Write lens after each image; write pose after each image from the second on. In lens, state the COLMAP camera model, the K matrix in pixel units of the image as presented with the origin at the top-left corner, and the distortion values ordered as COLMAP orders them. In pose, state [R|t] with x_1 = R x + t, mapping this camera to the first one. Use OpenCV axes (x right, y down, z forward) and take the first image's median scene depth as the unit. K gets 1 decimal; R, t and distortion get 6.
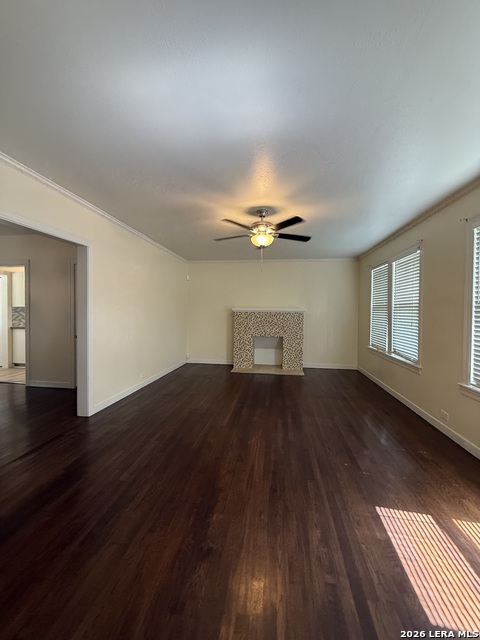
lens RADIAL K [[255.4, 0, 241.0], [0, 255.4, 317.0], [0, 0, 1]] dist [-0.000095, -0.000148]
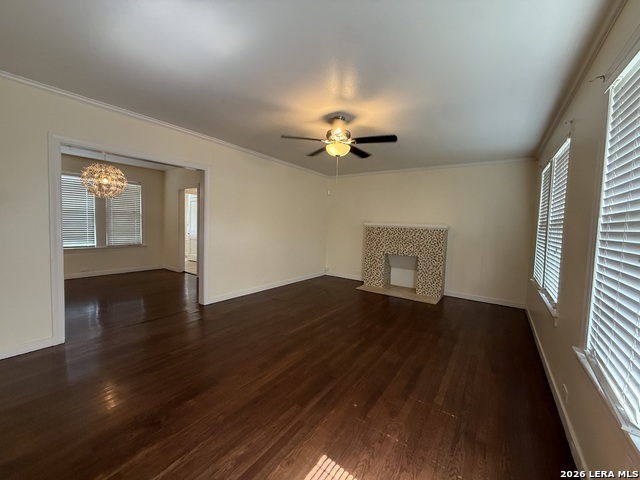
lens RADIAL K [[255.4, 0, 317.7], [0, 255.4, 239.0], [0, 0, 1]] dist [-0.000095, -0.000148]
pose [[0.888792, 0.048267, -0.455761, 0.334019], [-0.035782, 0.998711, 0.035990, -0.003228], [0.456911, -0.015680, 0.889374, 0.095414]]
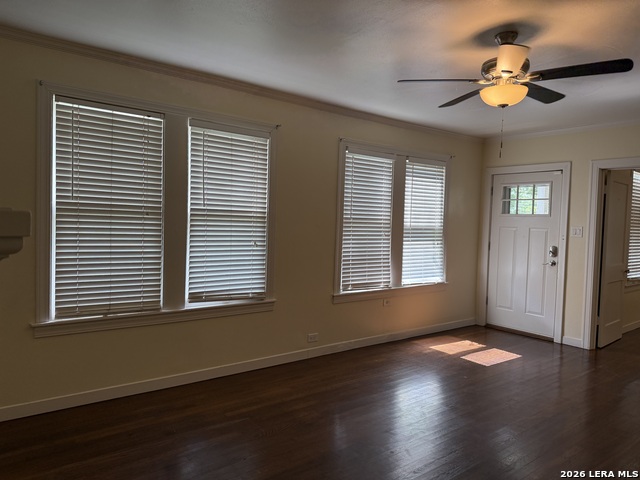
lens RADIAL K [[451.1, 0, 320.0], [0, 451.1, 240.0], [0, 0, 1]] dist [0.026706, -0.001594]
pose [[-0.721876, -0.058019, 0.689586, -0.211440], [-0.021161, 0.997864, 0.061805, -0.044634], [-0.691699, 0.030023, -0.721561, 1.392603]]
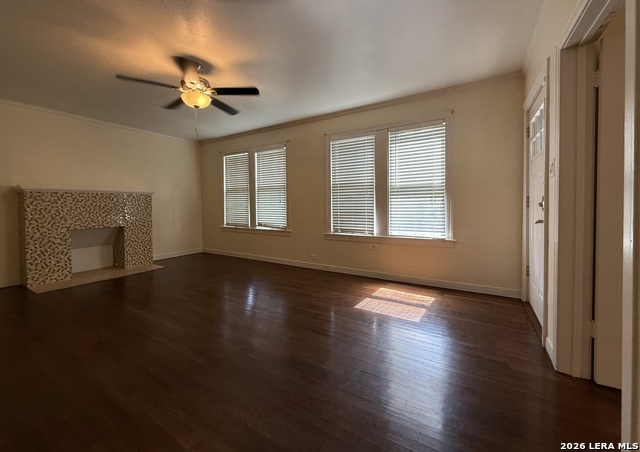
lens RADIAL K [[255.5, 0, 319.8], [0, 255.5, 210.4], [0, 0, 1]] dist [-0.000733, -0.000110]
pose [[0.396432, -0.036839, 0.917325, -0.392857], [0.032536, 0.999131, 0.026063, 0.039770], [-0.917487, 0.019514, 0.397286, 0.219568]]
